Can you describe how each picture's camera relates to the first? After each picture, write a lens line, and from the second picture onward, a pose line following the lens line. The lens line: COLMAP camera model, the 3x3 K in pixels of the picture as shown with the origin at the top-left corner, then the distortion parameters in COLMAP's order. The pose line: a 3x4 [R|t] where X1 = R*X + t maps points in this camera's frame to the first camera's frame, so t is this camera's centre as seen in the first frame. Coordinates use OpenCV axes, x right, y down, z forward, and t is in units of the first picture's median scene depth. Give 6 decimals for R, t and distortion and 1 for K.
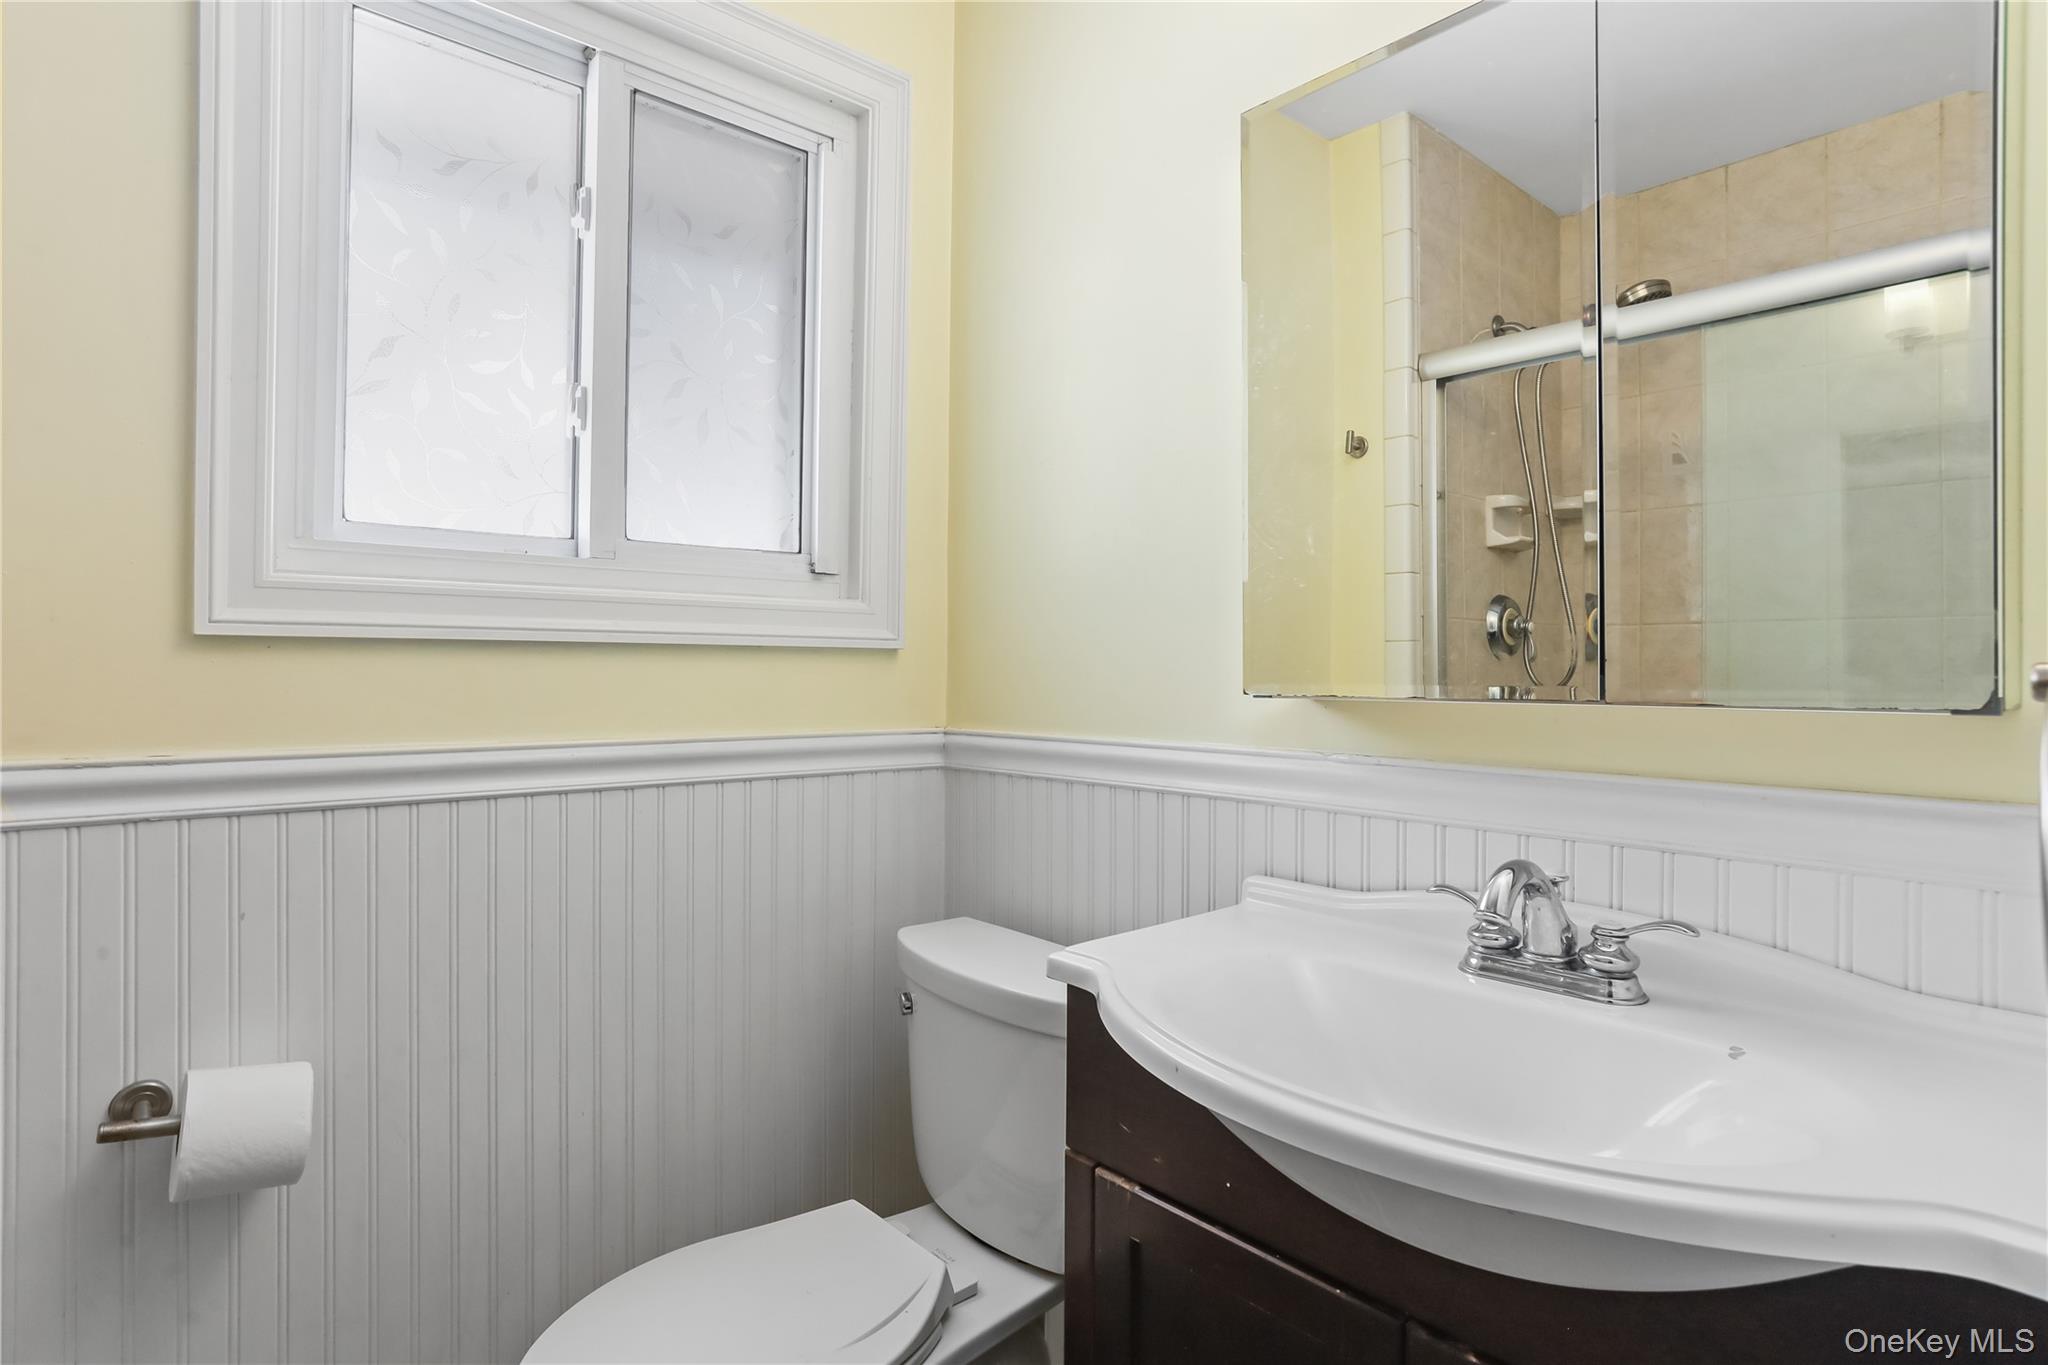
lens RADIAL K [[1104.3, 0, 1025.7], [0, 1104.3, 663.4], [0, 0, 1]] dist [-0.005974, 0.006674]
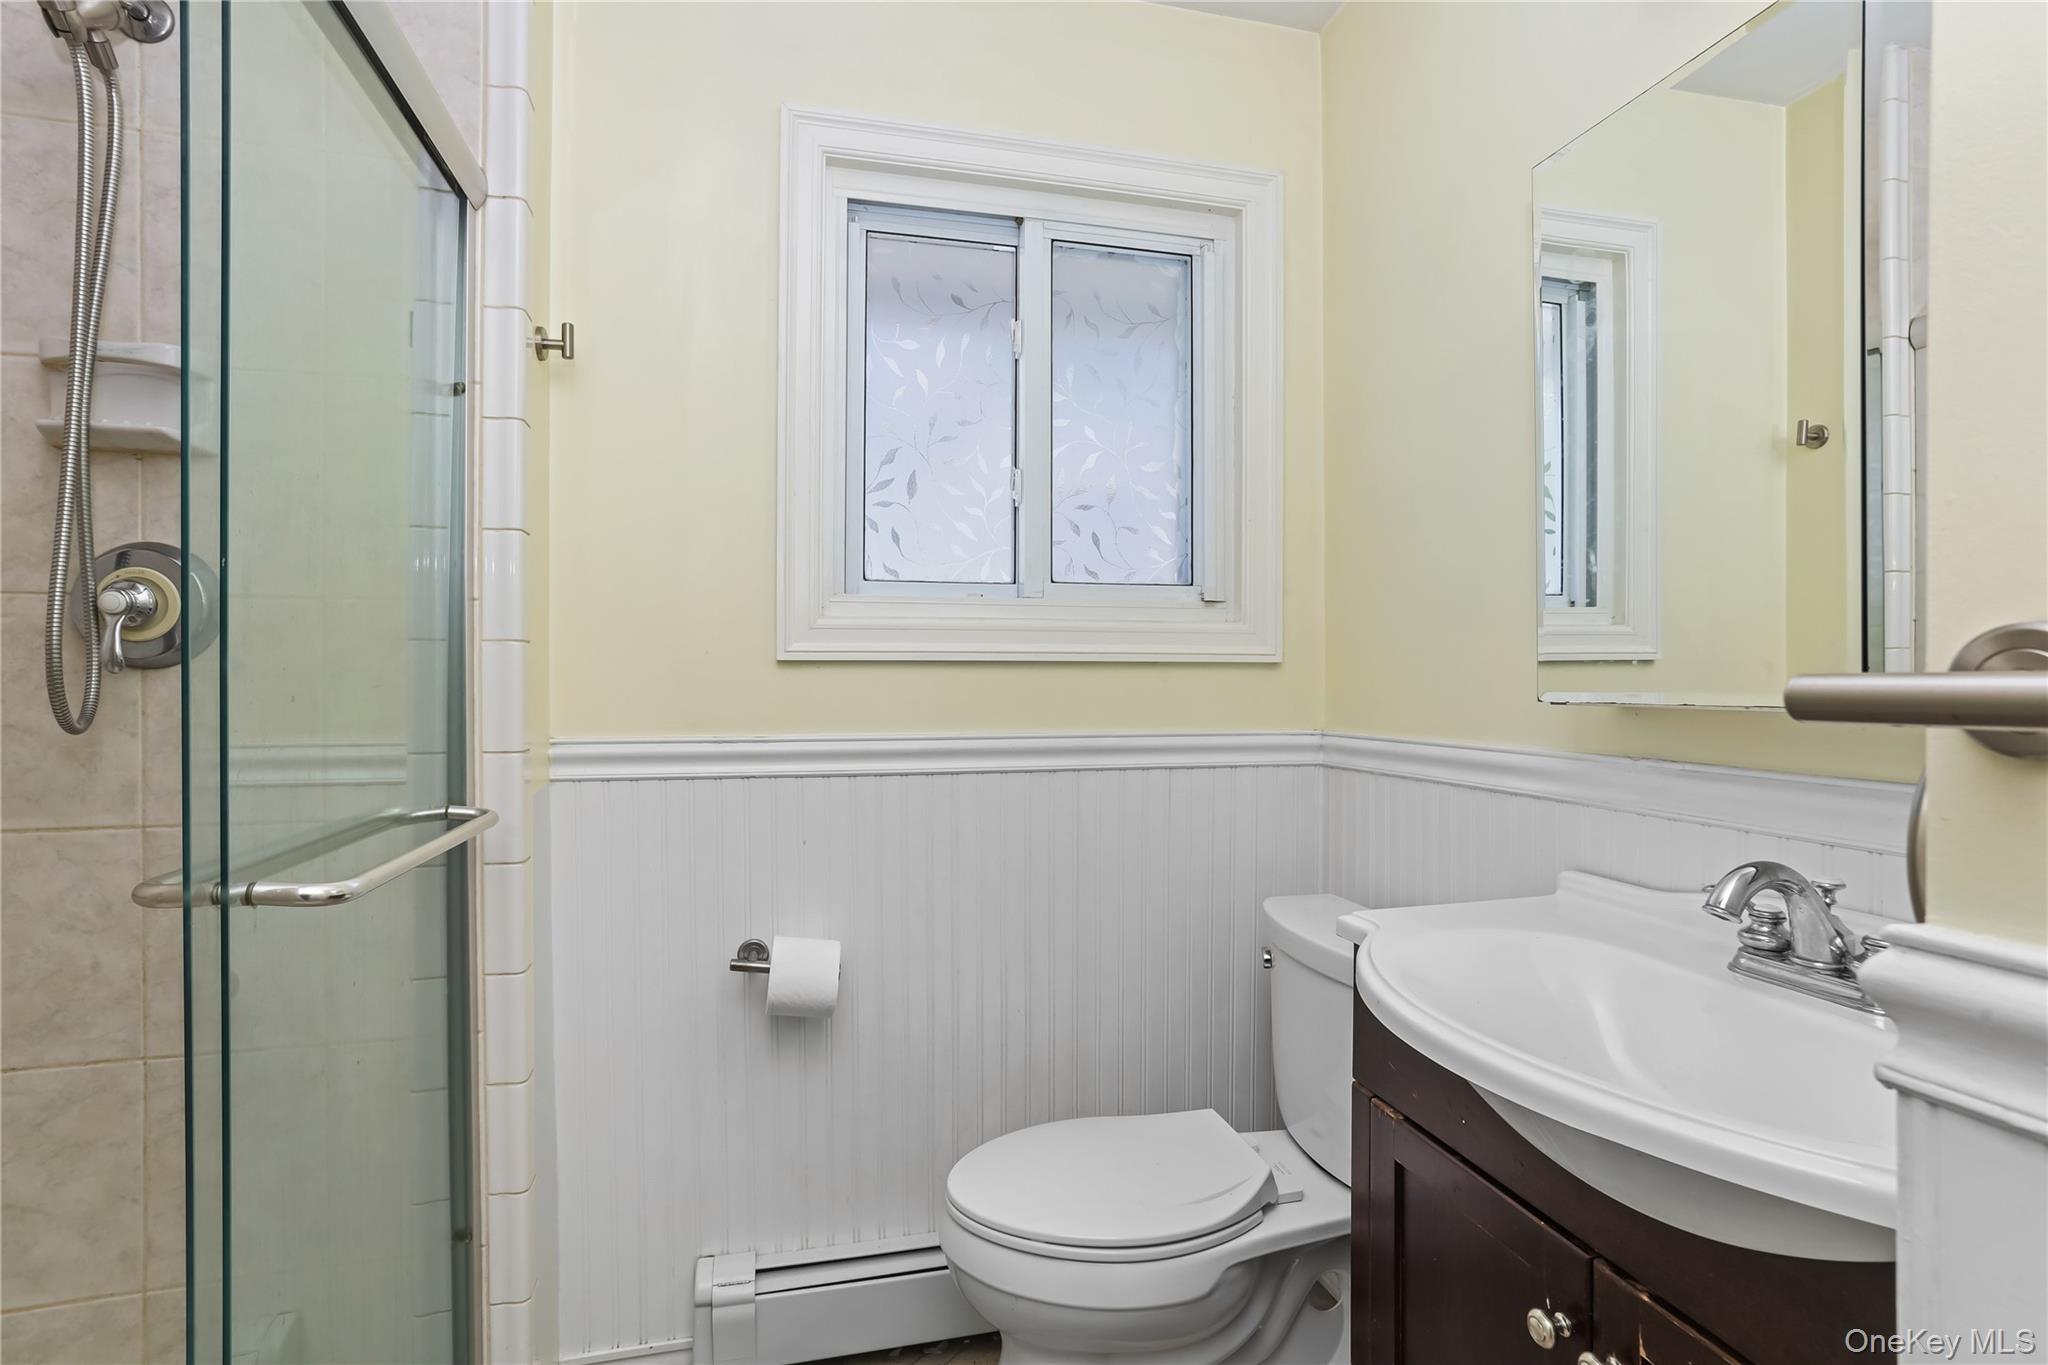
lens RADIAL K [[996.2, 0, 1023.4], [0, 996.2, 688.2], [0, 0, 1]] dist [0.003020, 0.001016]
pose [[0.895946, -0.000500, -0.444162, 0.163300], [0.006842, 0.999896, 0.012677, -0.001248], [0.444109, -0.014397, 0.895857, -0.098153]]
